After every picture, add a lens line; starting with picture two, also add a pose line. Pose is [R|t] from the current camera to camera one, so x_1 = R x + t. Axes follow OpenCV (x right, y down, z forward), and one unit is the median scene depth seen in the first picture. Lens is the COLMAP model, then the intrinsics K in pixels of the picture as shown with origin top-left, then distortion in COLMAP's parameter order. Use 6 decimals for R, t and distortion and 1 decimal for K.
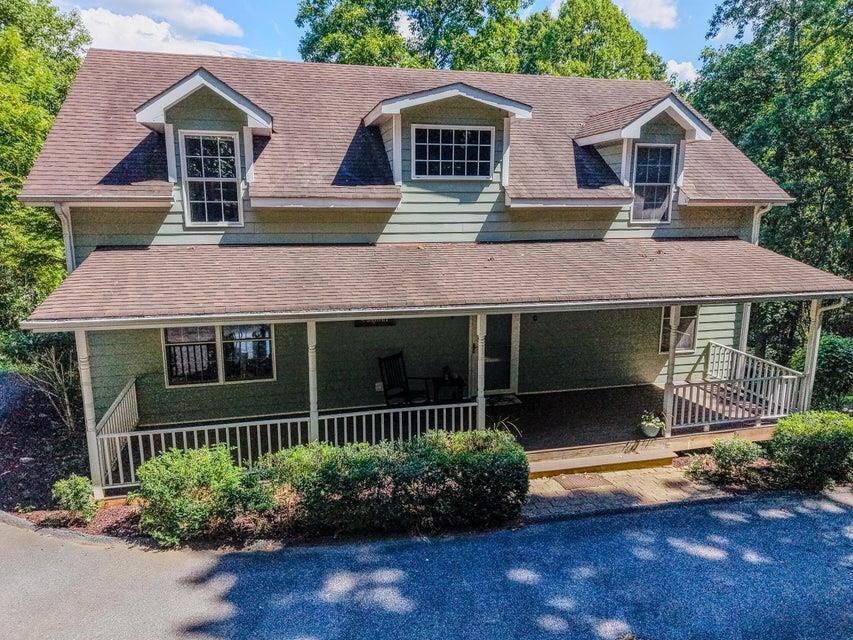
lens RADIAL K [[593.4, 0, 426.5], [0, 593.4, 320.0], [0, 0, 1]] dist [-0.005497, 0.002841]
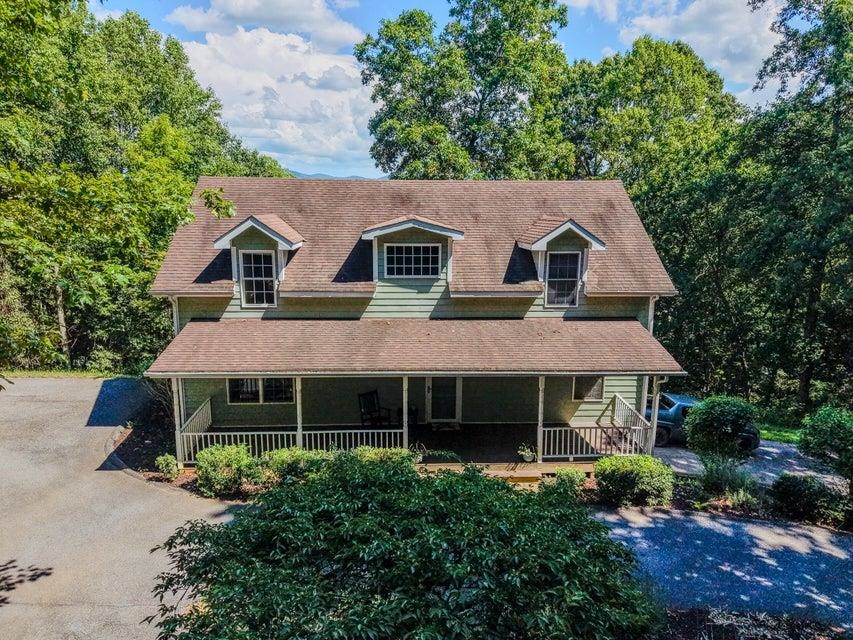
lens RADIAL K [[591.9, 0, 426.5], [0, 591.9, 320.0], [0, 0, 1]] dist [0.005212, 0.000133]
pose [[0.980302, 0.044716, -0.192374, 0.399771], [-0.044427, 0.998996, 0.005819, -0.151868], [0.192441, 0.002842, 0.981304, -0.493068]]
